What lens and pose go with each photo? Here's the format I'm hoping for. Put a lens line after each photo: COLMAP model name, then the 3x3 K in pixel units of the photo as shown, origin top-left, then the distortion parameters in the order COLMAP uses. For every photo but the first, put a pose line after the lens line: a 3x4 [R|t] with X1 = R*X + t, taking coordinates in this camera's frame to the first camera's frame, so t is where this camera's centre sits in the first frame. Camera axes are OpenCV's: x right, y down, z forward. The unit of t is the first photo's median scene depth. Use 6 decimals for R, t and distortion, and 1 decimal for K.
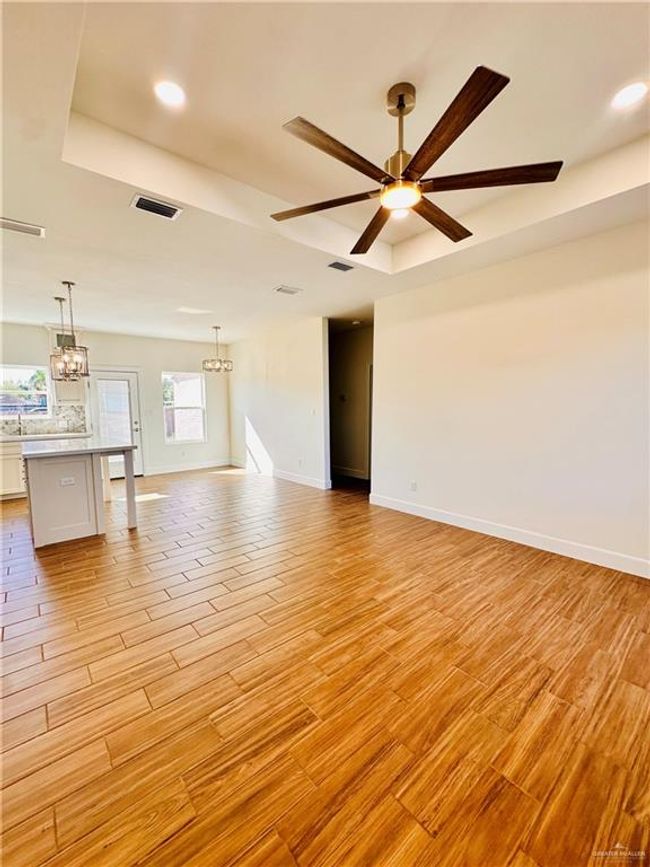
lens RADIAL K [[356.5, 0, 323.9], [0, 356.5, 433.6], [0, 0, 1]] dist [-0.001485, 0.000034]
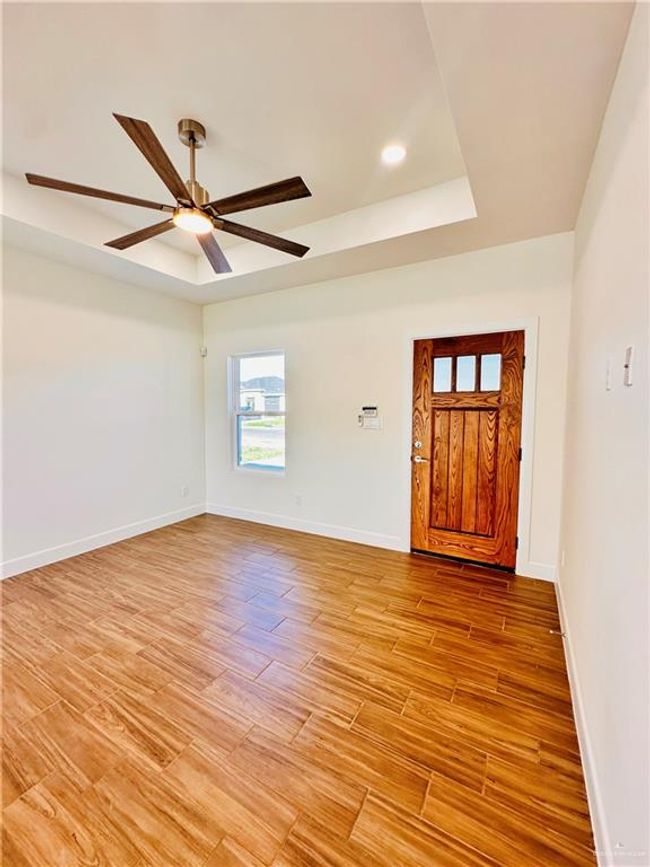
lens RADIAL K [[356.5, 0, 324.8], [0, 356.5, 434.0], [0, 0, 1]] dist [-0.001485, 0.000034]
pose [[-0.340254, -0.063867, 0.938162, -0.796438], [0.081655, 0.991915, 0.097141, -0.088680], [-0.936782, 0.109658, -0.332288, 0.870861]]
